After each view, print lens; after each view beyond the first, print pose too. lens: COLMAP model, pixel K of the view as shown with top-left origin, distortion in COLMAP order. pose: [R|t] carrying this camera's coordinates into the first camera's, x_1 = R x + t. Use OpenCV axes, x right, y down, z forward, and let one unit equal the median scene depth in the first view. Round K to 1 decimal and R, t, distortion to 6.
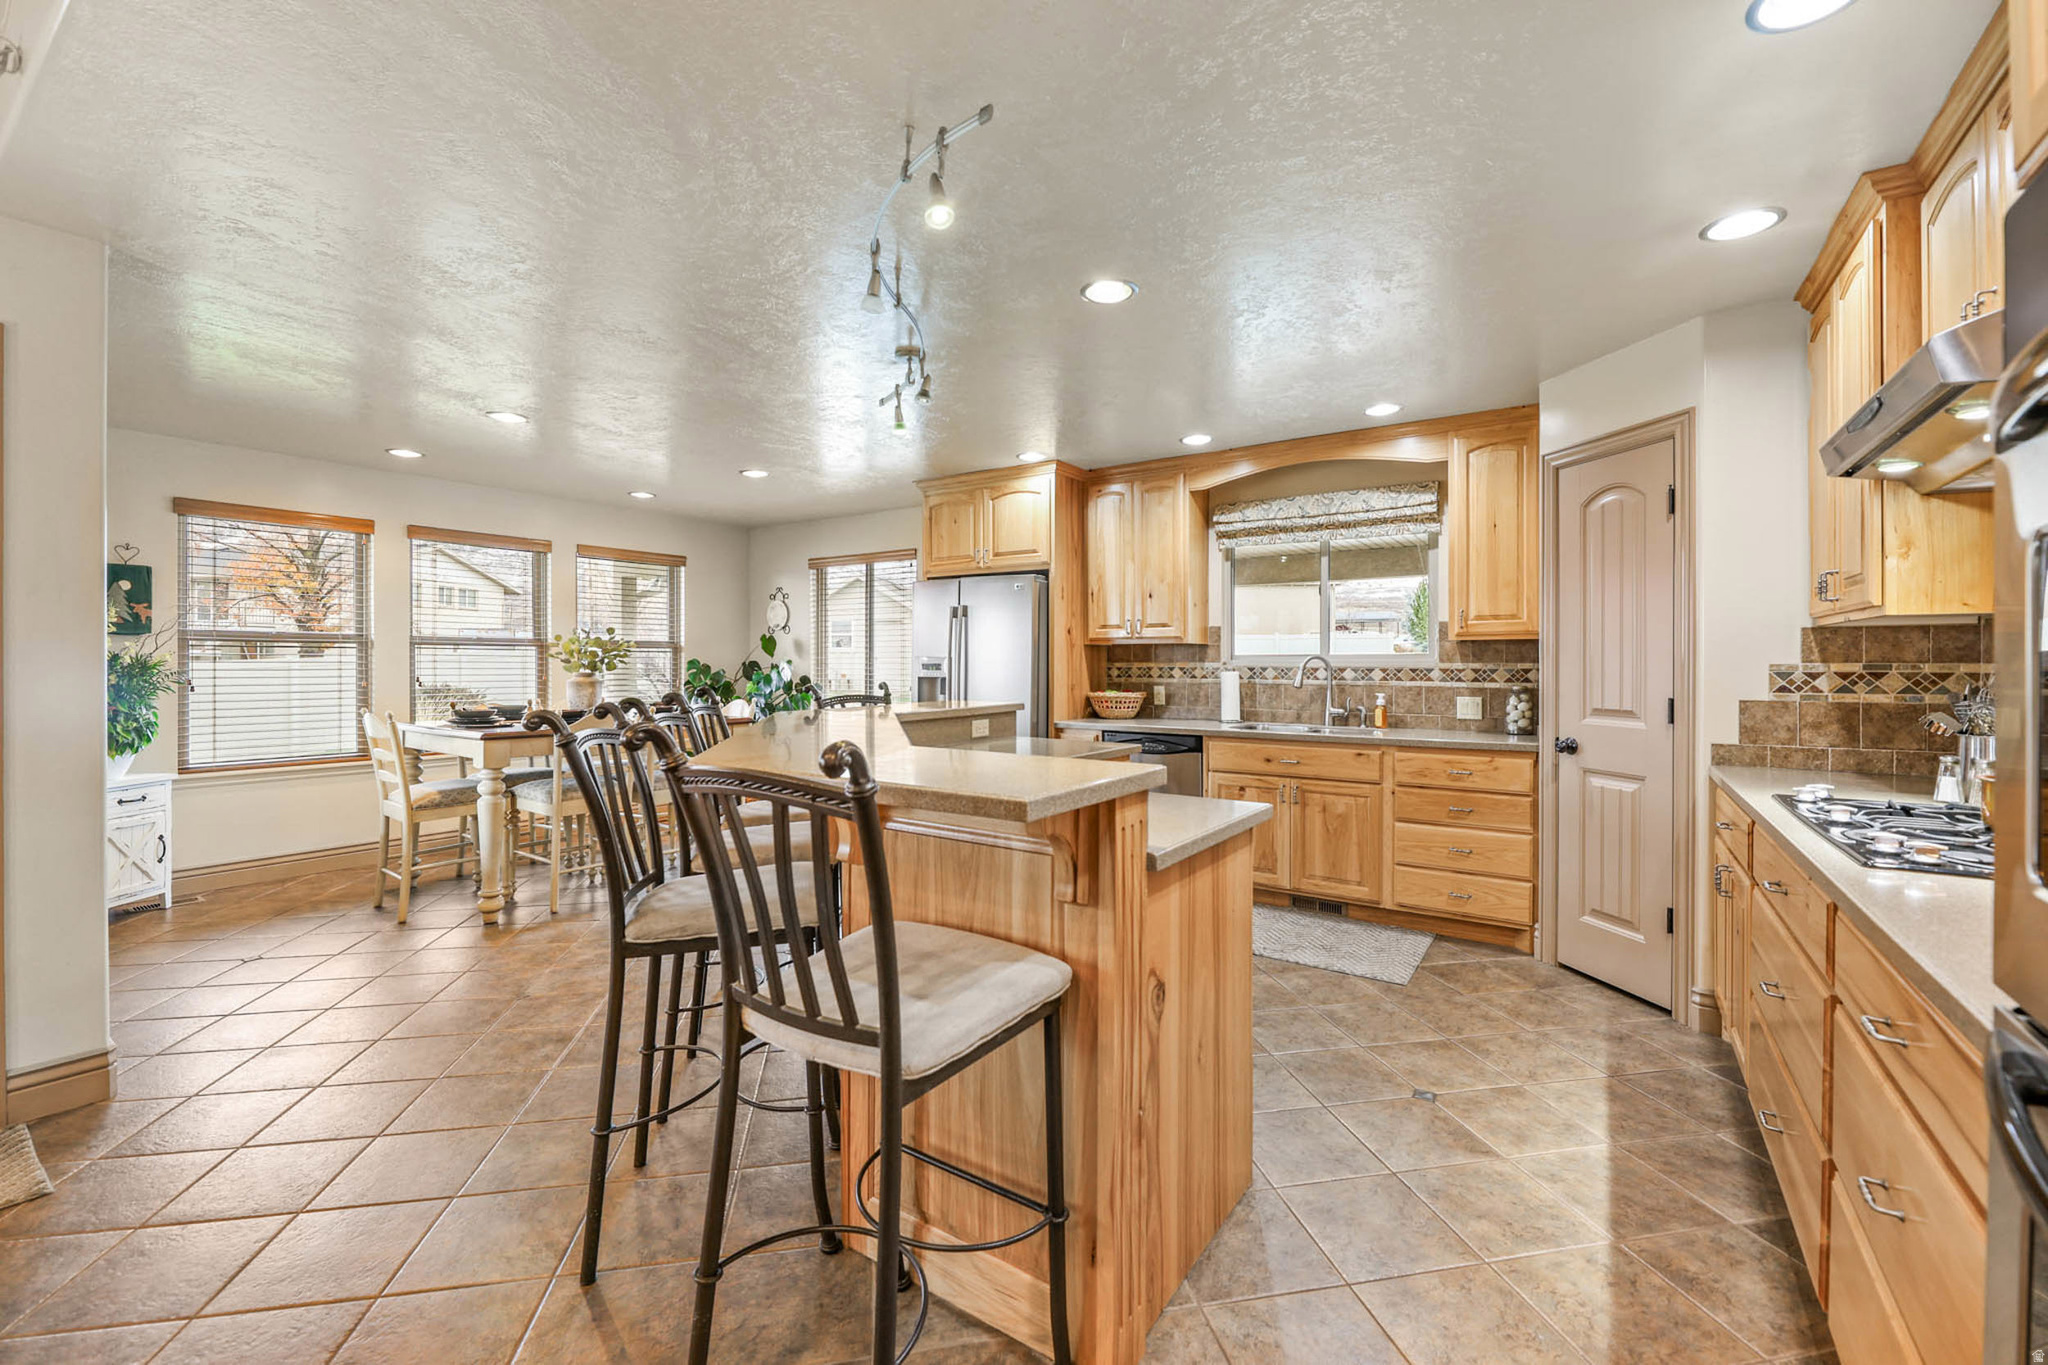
lens RADIAL K [[859.4, 0, 1005.5], [0, 859.4, 674.6], [0, 0, 1]] dist [0.001475, -0.003027]
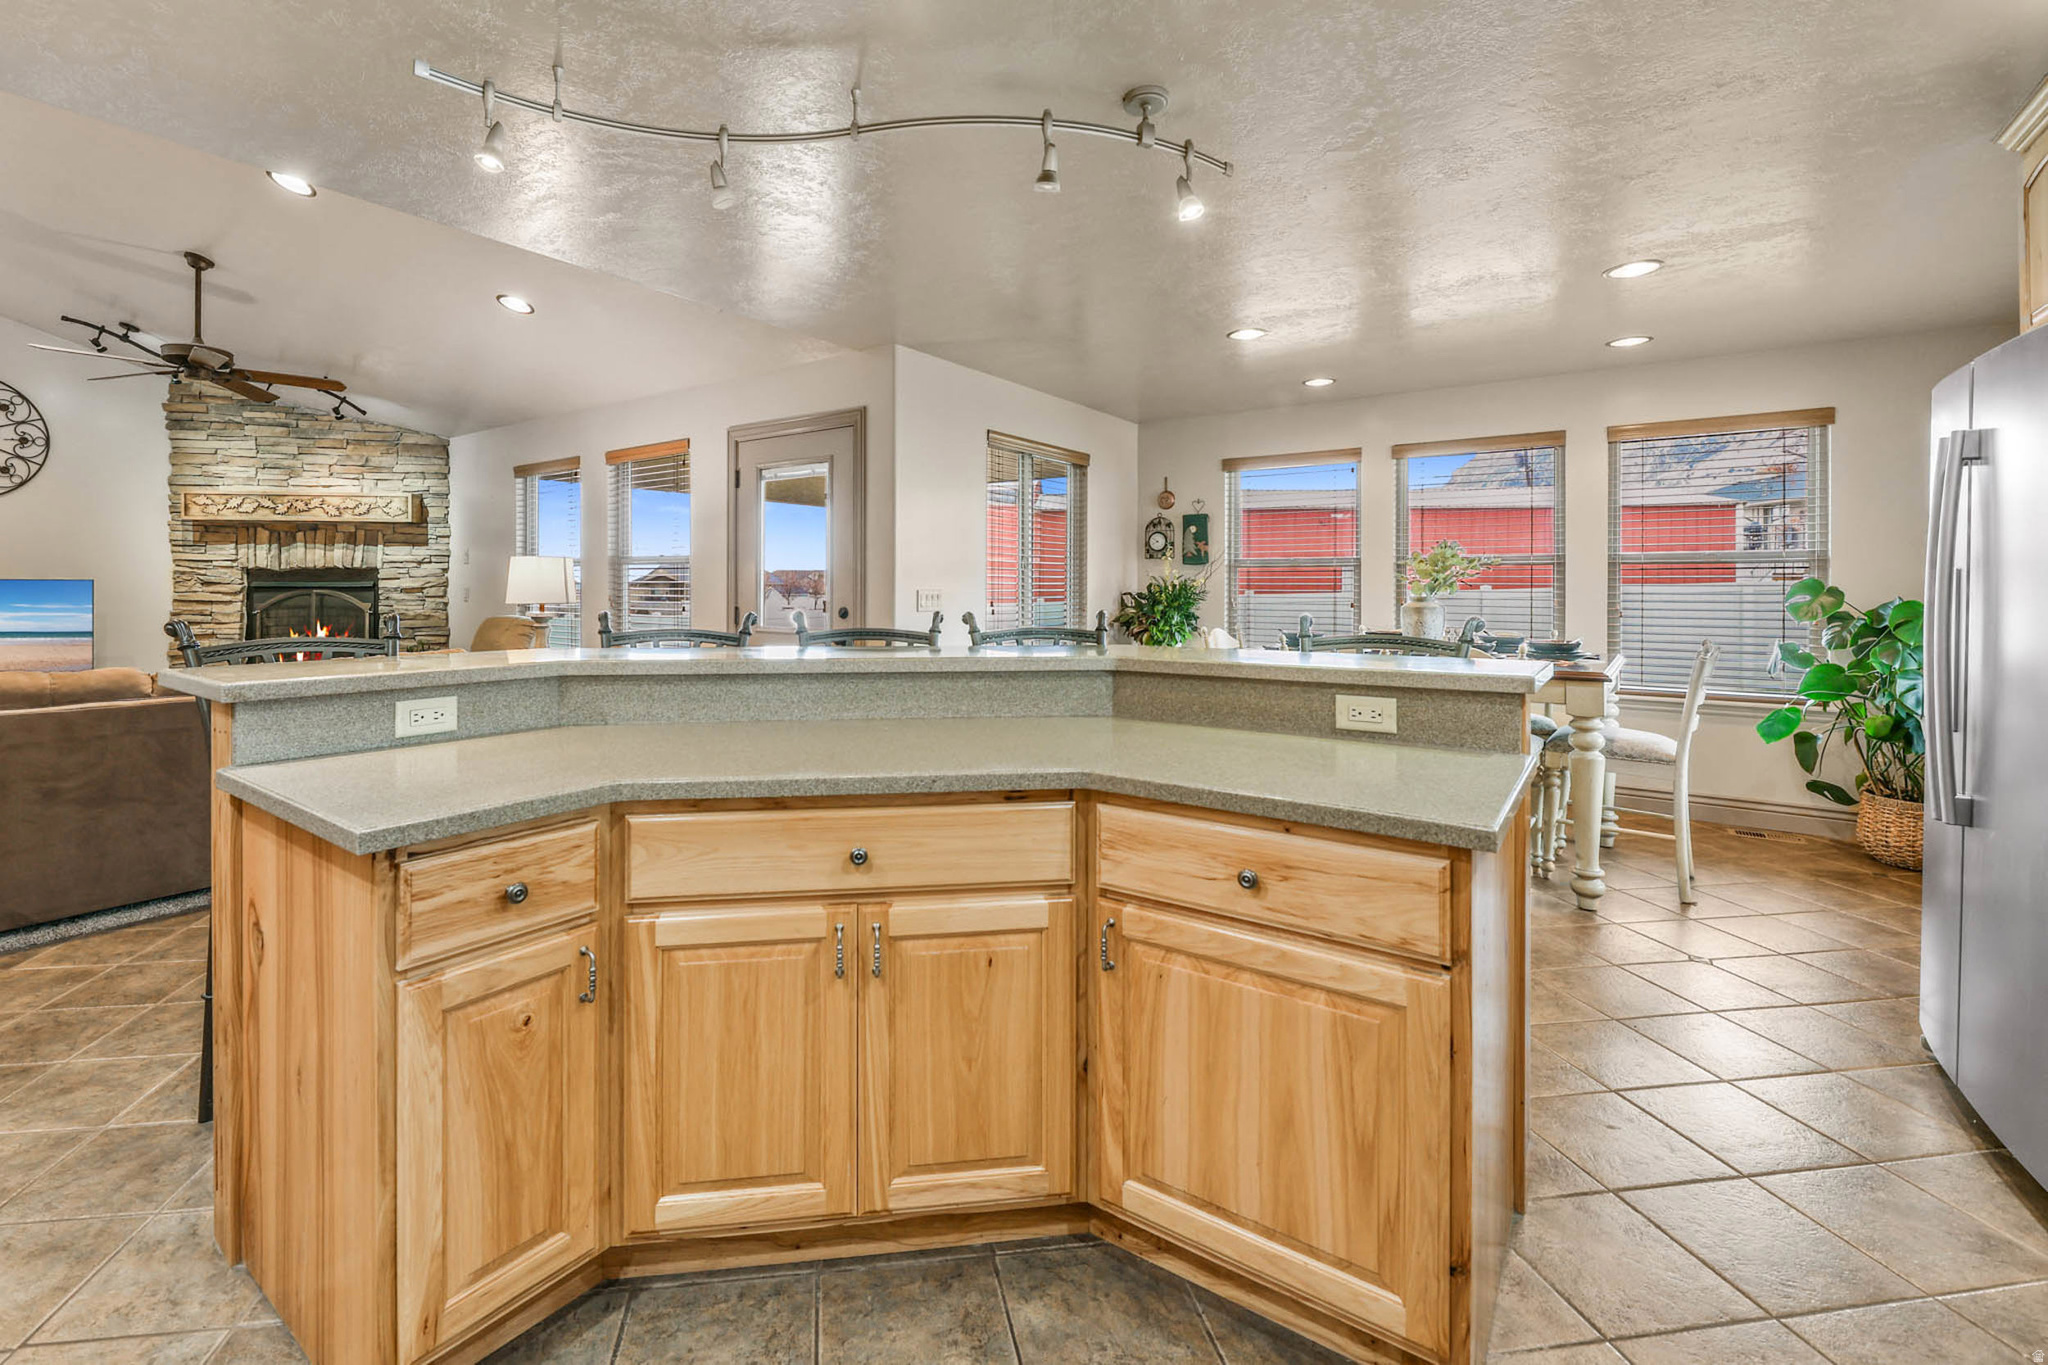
lens RADIAL K [[859.4, 0, 960.7], [0, 859.4, 581.7], [0, 0, 1]] dist [0.001475, -0.003027]
pose [[-0.032500, -0.004070, -0.999463, 0.338070], [-0.014132, 0.999894, -0.003613, -0.007626], [0.999372, 0.014007, -0.032554, 0.595675]]
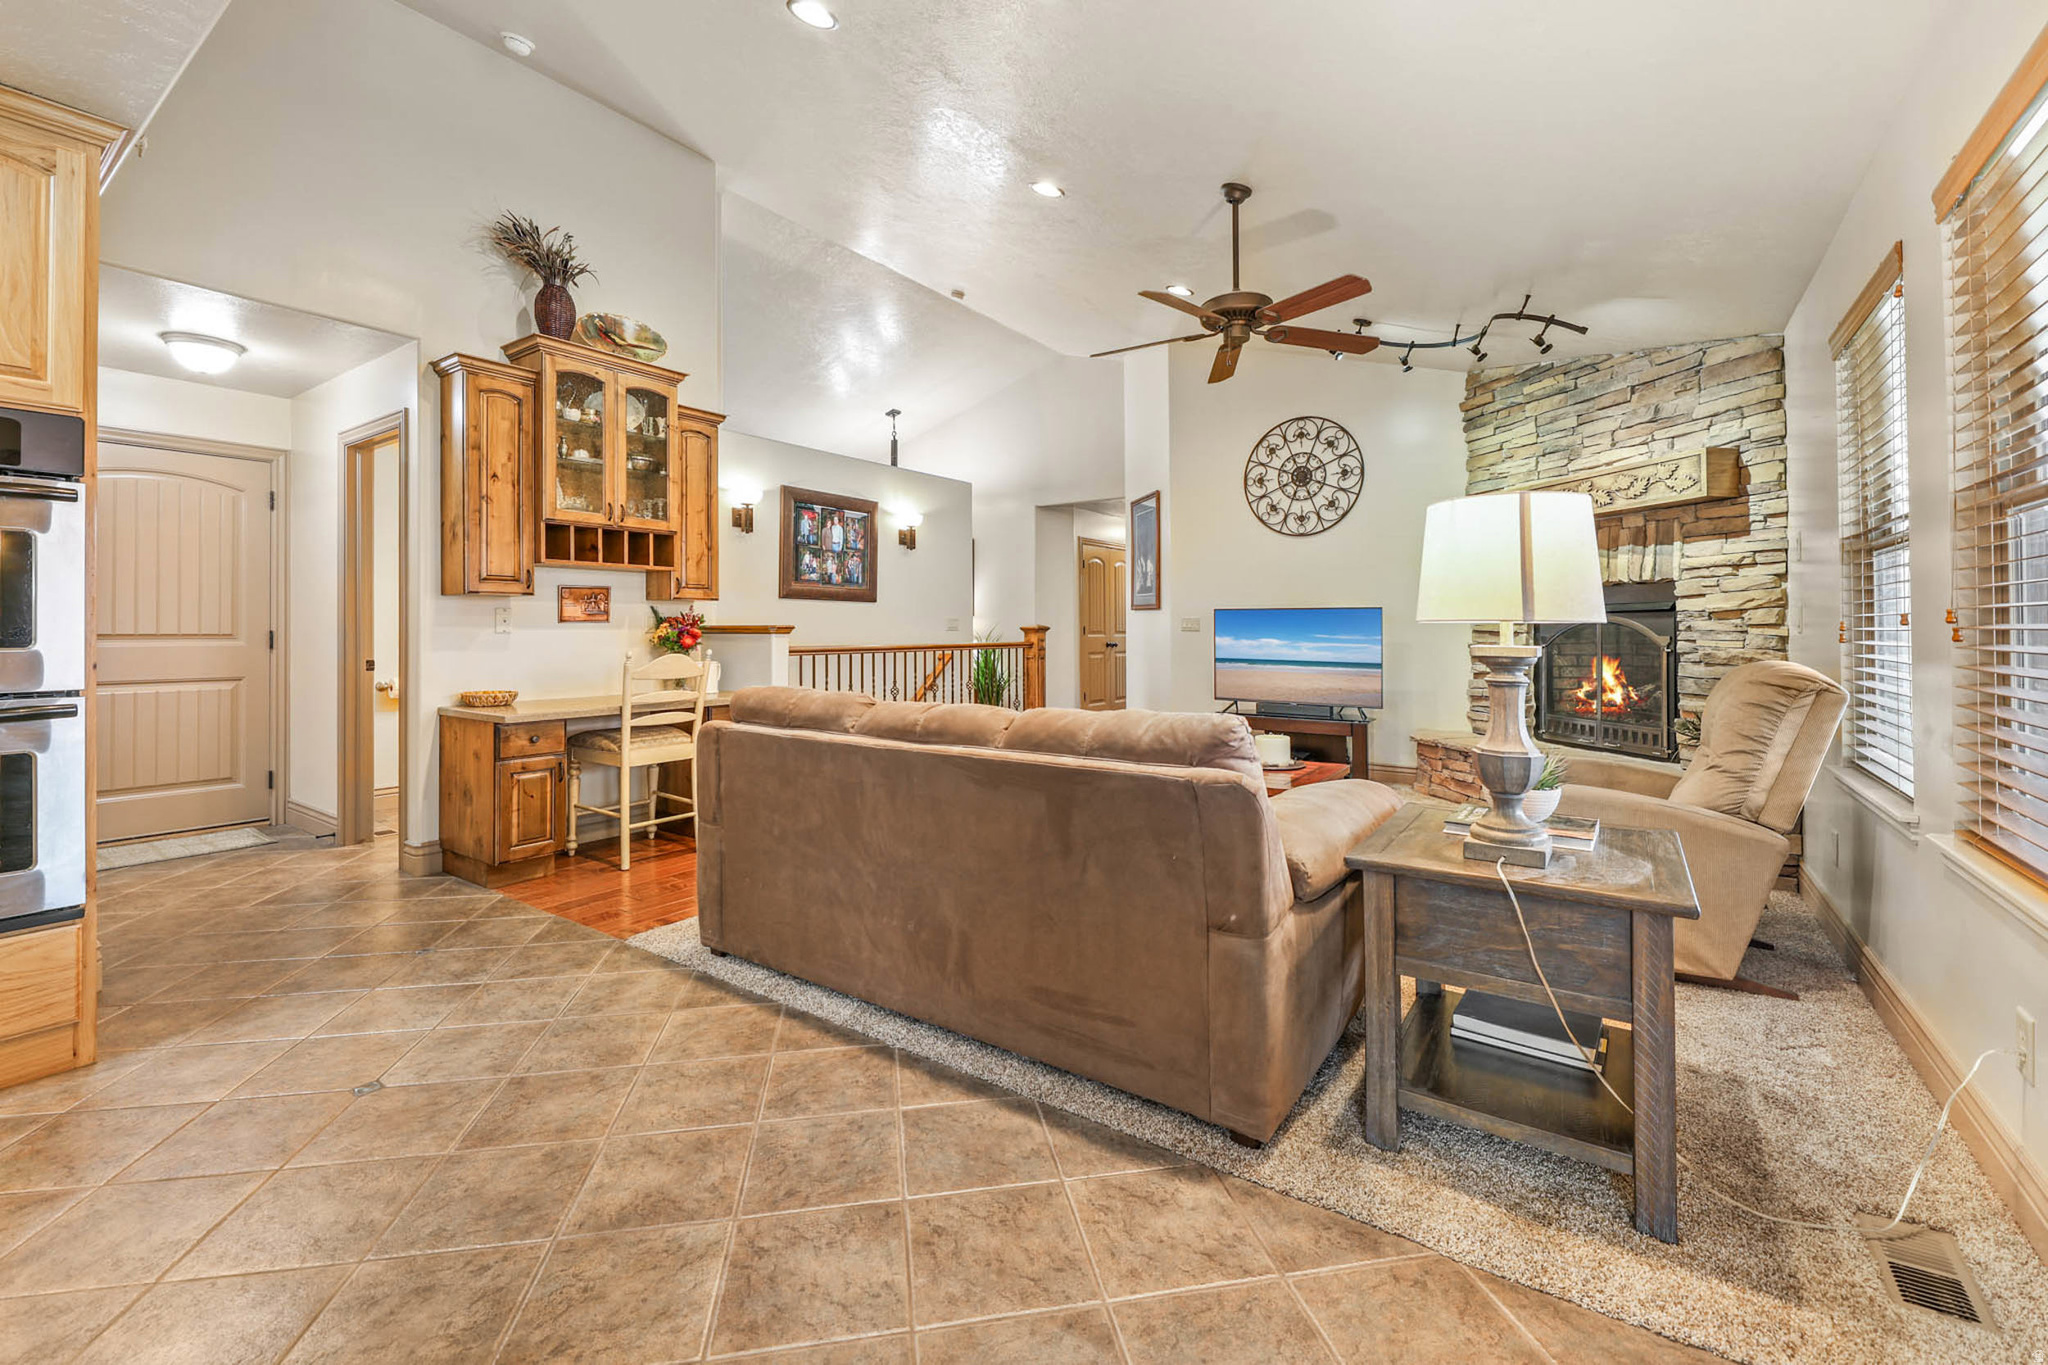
lens RADIAL K [[859.4, 0, 1000.7], [0, 859.4, 619.8], [0, 0, 1]] dist [0.001475, -0.003027]
pose [[-0.999838, -0.000998, 0.017998, -0.408596], [-0.000944, 0.999995, 0.003015, 0.018527], [-0.018000, 0.002998, -0.999833, 0.472513]]
